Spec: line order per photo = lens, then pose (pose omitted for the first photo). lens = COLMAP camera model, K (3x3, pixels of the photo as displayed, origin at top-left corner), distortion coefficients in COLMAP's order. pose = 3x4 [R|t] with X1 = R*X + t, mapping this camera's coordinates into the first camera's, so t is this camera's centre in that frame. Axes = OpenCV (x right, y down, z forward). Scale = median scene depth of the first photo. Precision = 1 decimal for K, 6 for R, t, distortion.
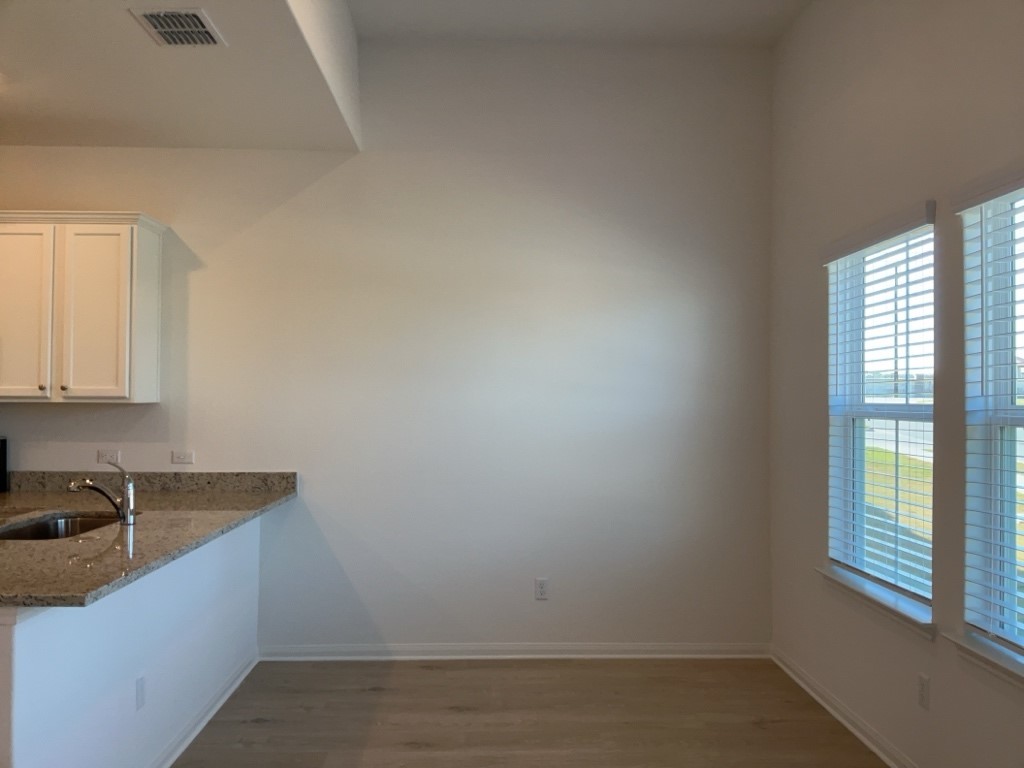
lens RADIAL K [[806.6, 0, 512.0], [0, 806.6, 384.0], [0, 0, 1]] dist [0.135853, -0.237659]
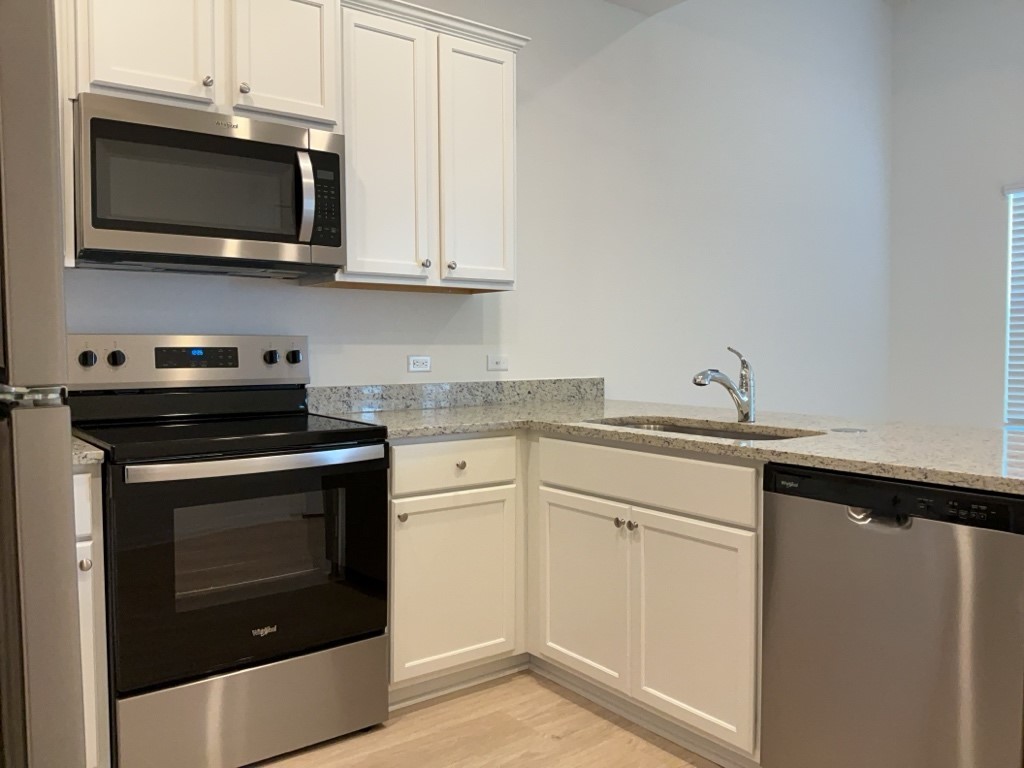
lens RADIAL K [[806.6, 0, 512.0], [0, 806.6, 384.0], [0, 0, 1]] dist [0.135853, -0.237659]
pose [[0.815640, -0.036476, 0.577408, -0.858562], [-0.003271, 0.997704, 0.067647, 0.056768], [-0.578550, -0.057065, 0.813648, 0.345487]]
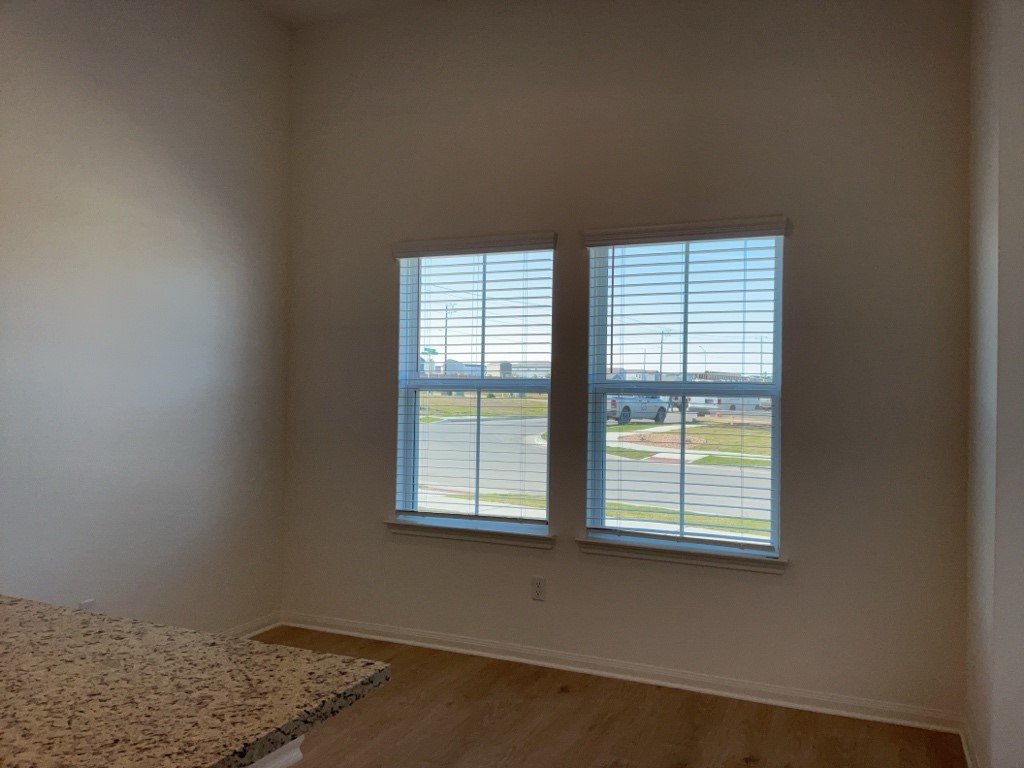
lens RADIAL K [[806.6, 0, 512.0], [0, 806.6, 384.0], [0, 0, 1]] dist [0.135853, -0.237659]
pose [[0.416576, 0.009302, 0.909053, -0.494380], [-0.030252, 0.999536, 0.003635, 0.019482], [-0.908597, -0.029014, 0.416664, 0.313276]]
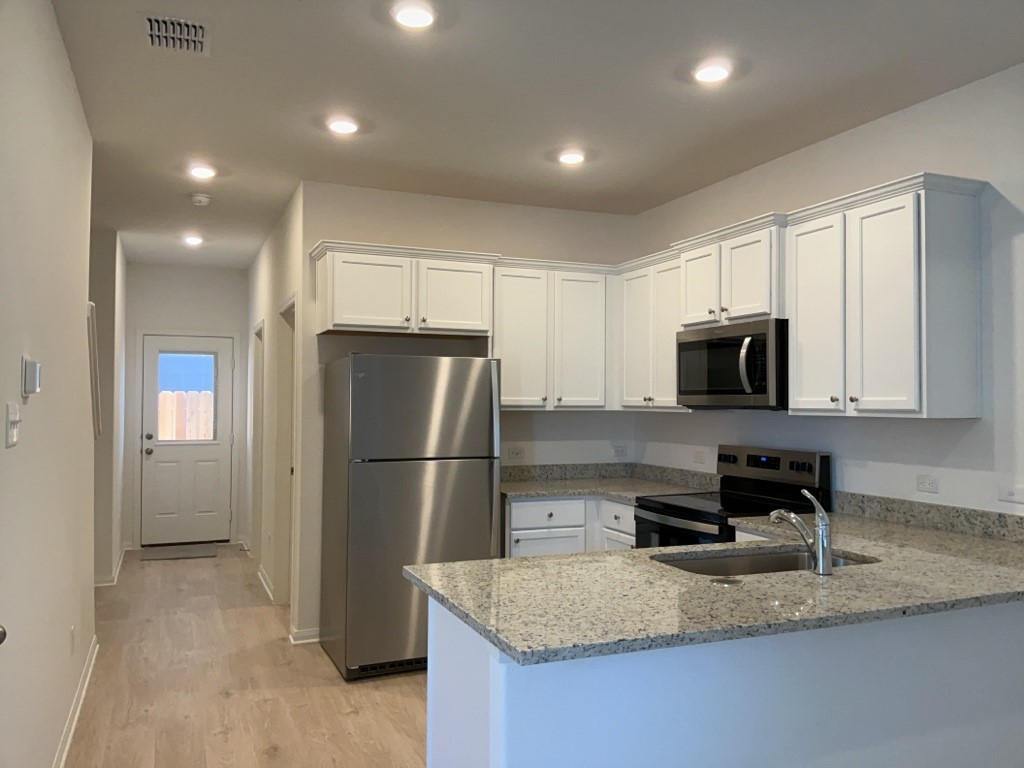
lens RADIAL K [[806.6, 0, 512.0], [0, 806.6, 384.0], [0, 0, 1]] dist [0.135853, -0.237659]
pose [[0.358280, -0.029299, -0.933154, 0.118480], [0.009983, 0.999571, -0.027551, 0.008641], [0.933561, 0.000555, 0.358418, 0.333843]]
